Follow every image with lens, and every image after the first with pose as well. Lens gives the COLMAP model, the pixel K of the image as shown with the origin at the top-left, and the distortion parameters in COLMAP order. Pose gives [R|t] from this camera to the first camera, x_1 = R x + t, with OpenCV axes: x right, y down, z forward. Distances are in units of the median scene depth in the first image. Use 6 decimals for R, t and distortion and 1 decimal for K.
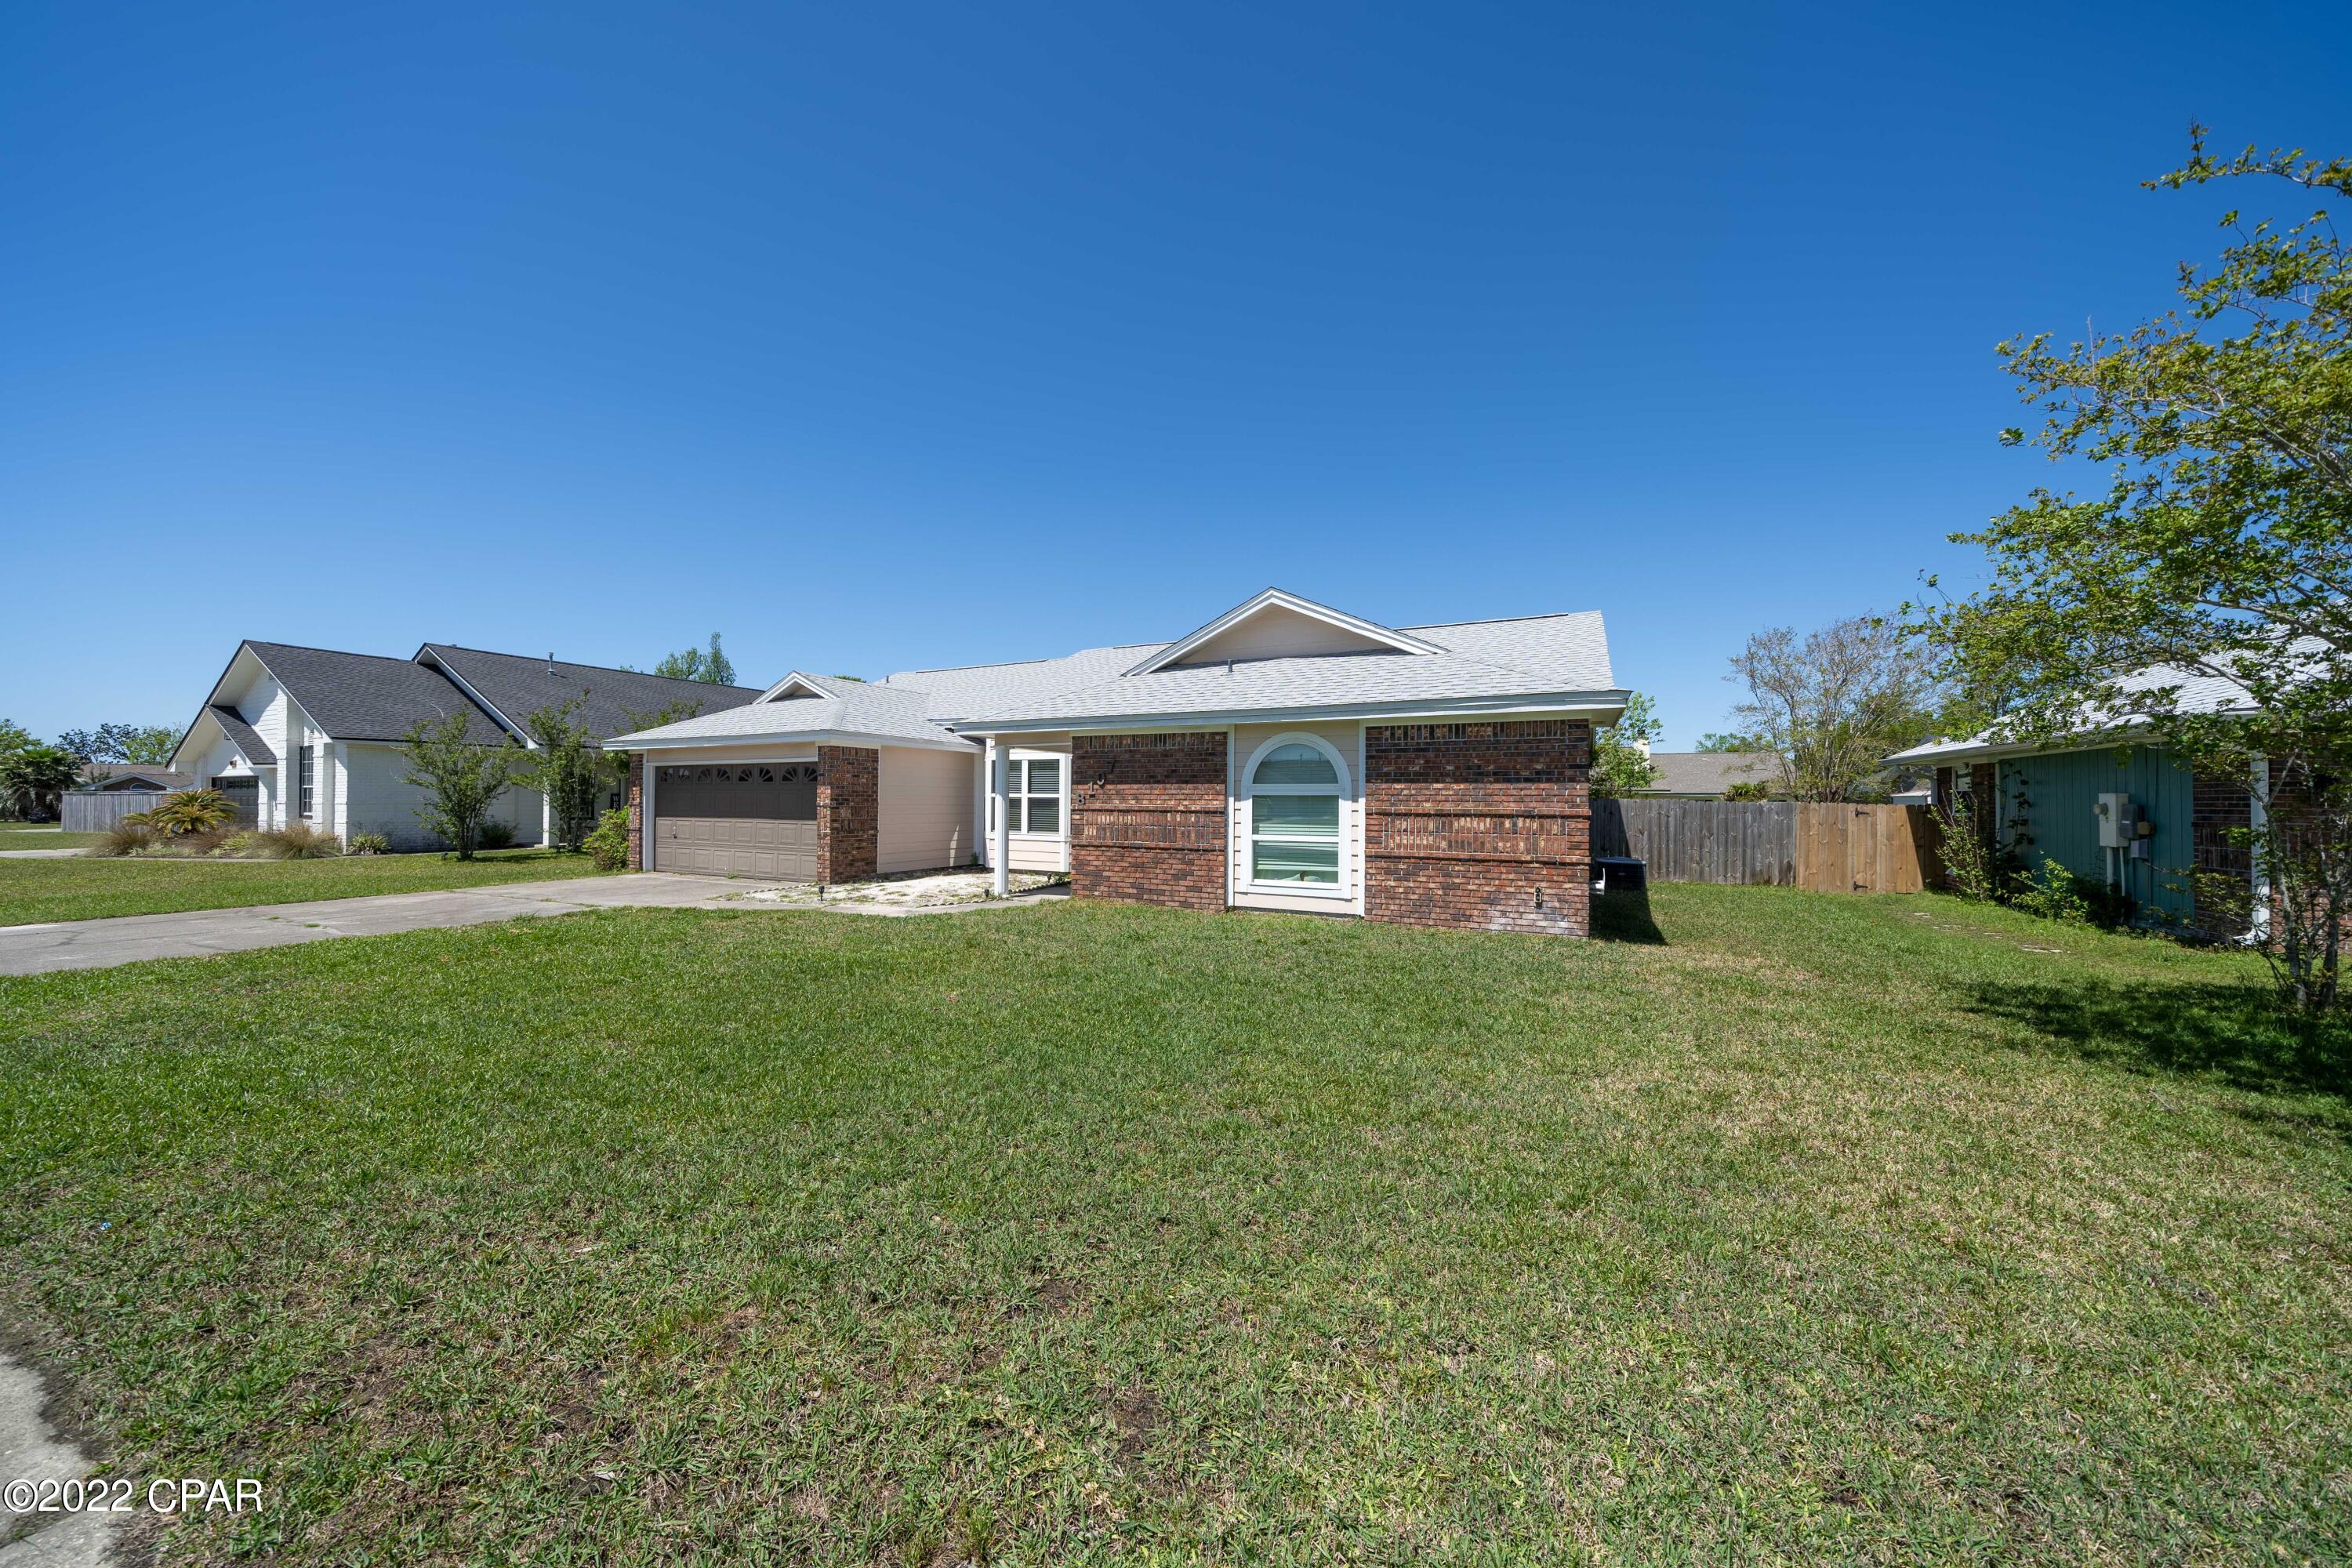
lens RADIAL K [[803.6, 0, 1165.9], [0, 803.6, 800.7], [0, 0, 1]] dist [-0.005656, -0.000134]
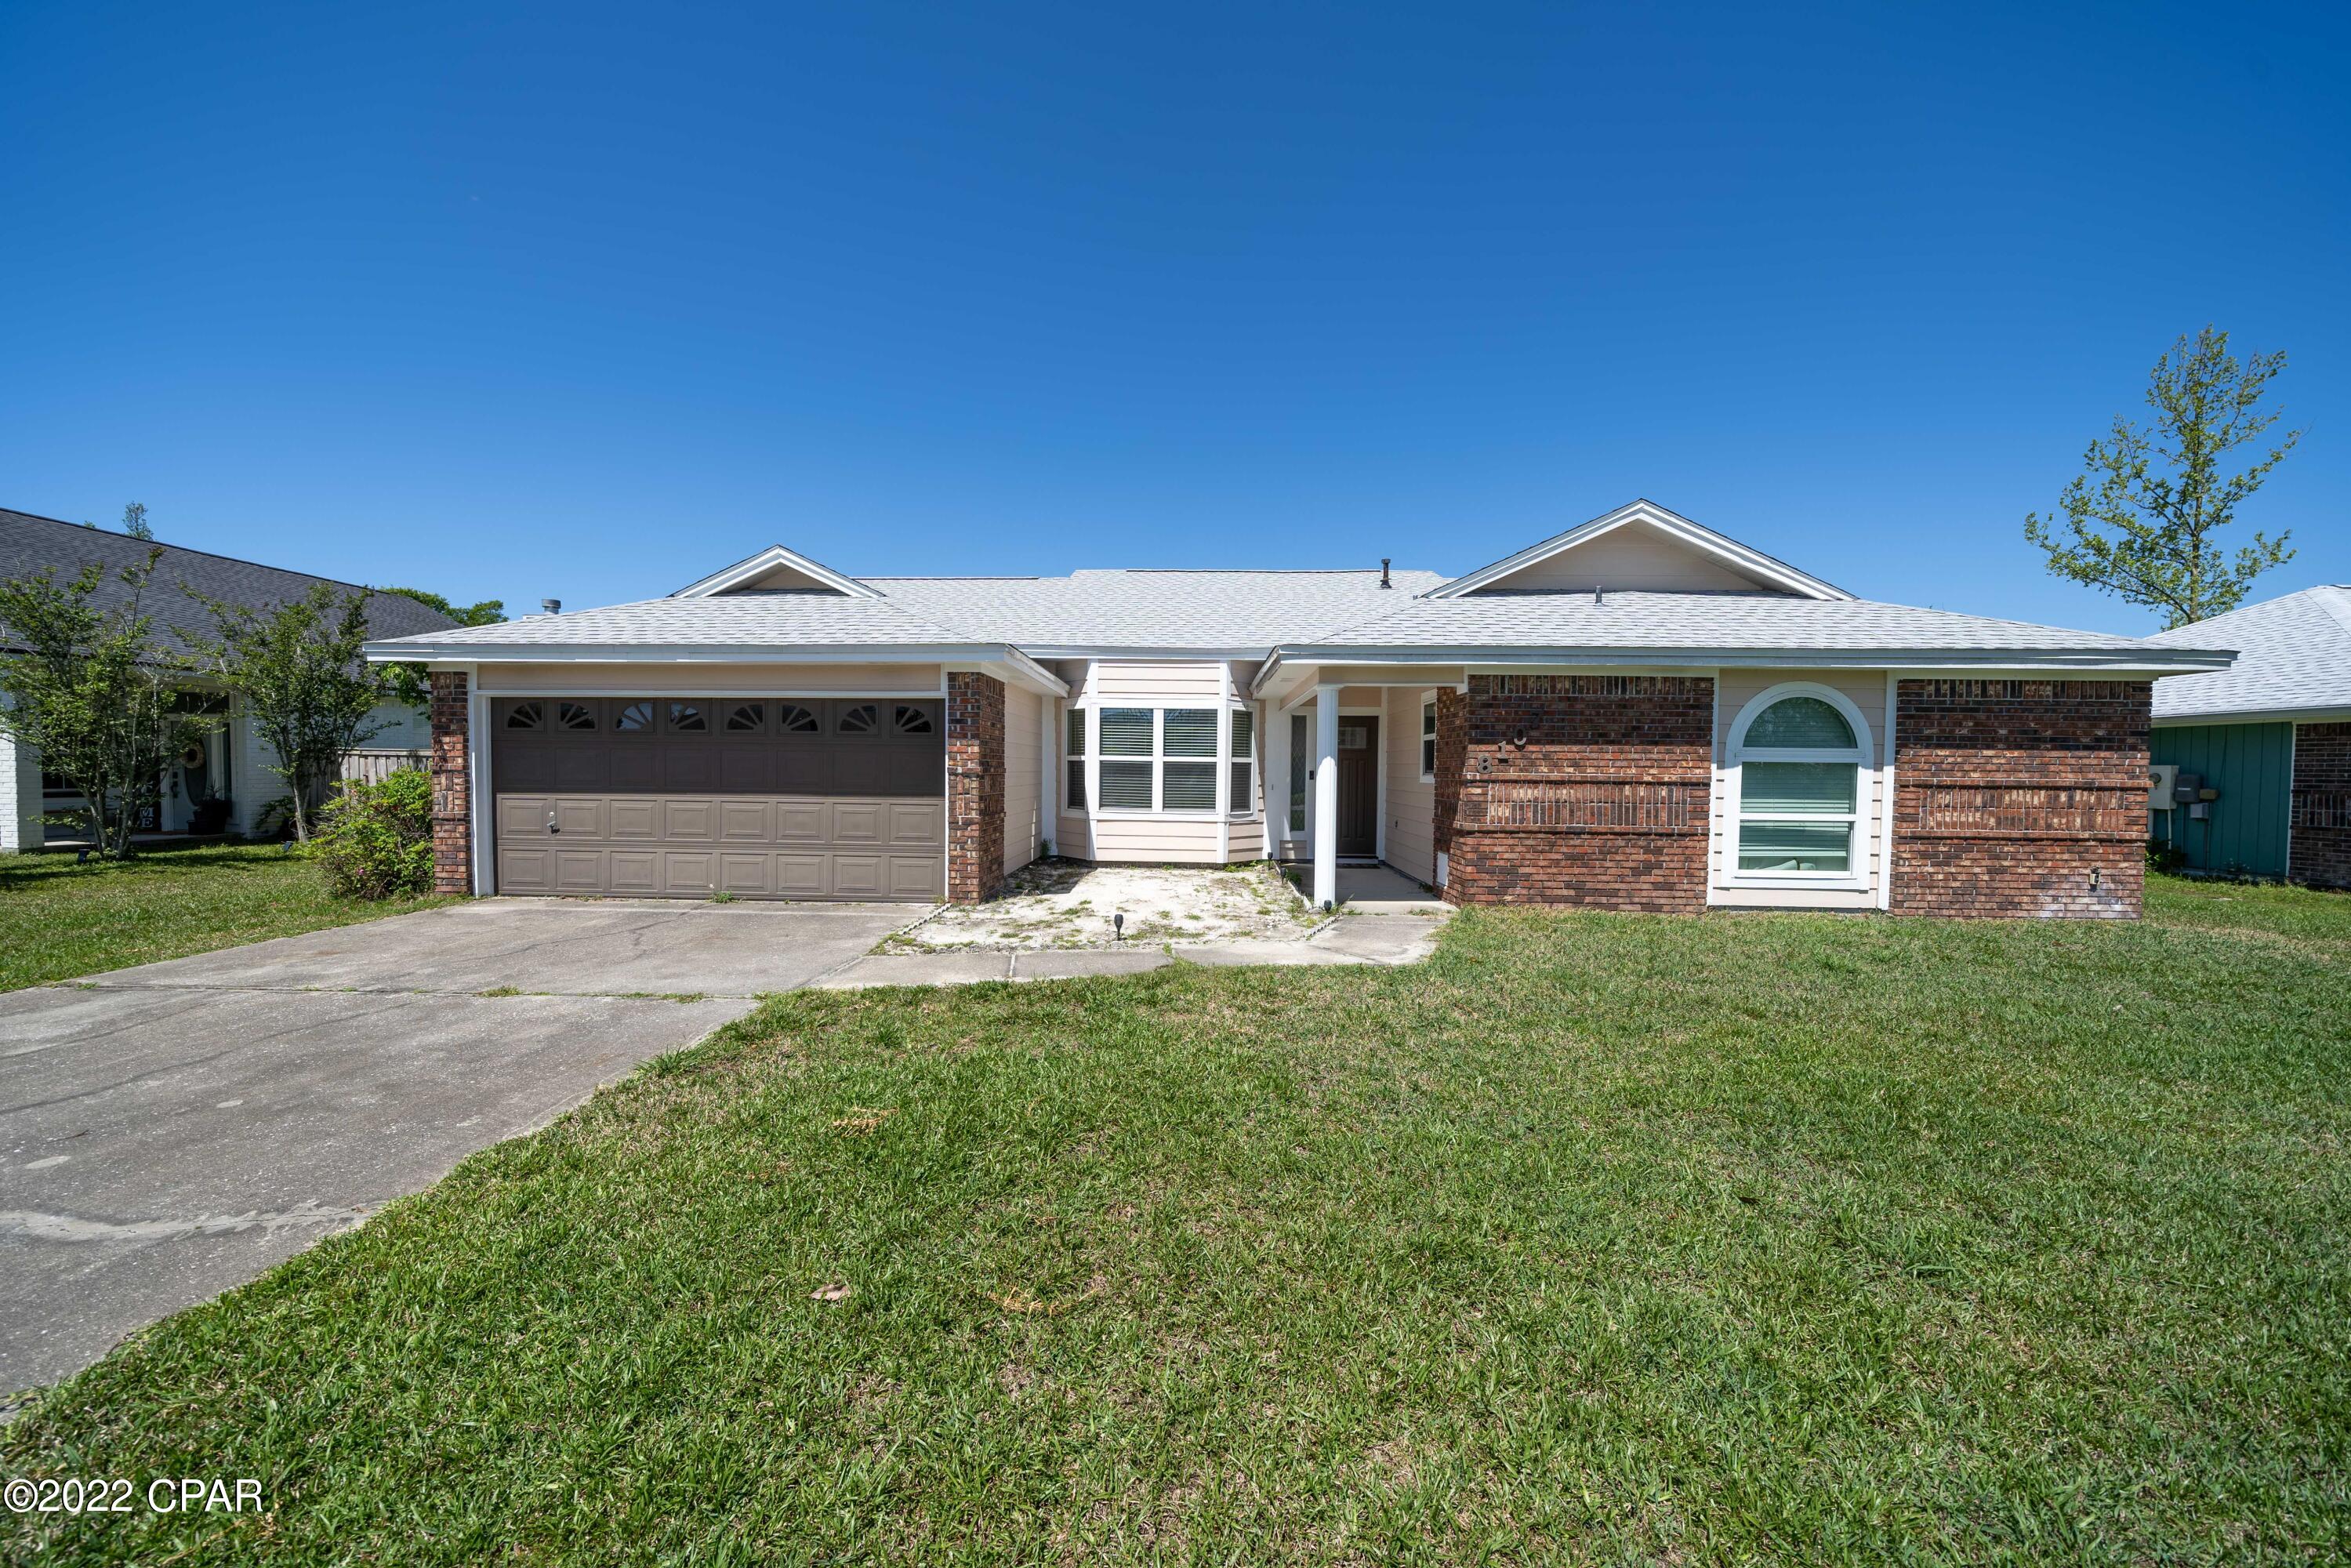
lens RADIAL K [[803.3, 0, 1165.4], [0, 803.3, 800.7], [0, 0, 1]] dist [-0.005656, -0.000134]
pose [[0.909879, -0.013114, 0.414667, -0.710465], [-0.005205, 0.999061, 0.043016, 0.000228], [-0.414841, -0.041298, 0.908956, 0.523565]]
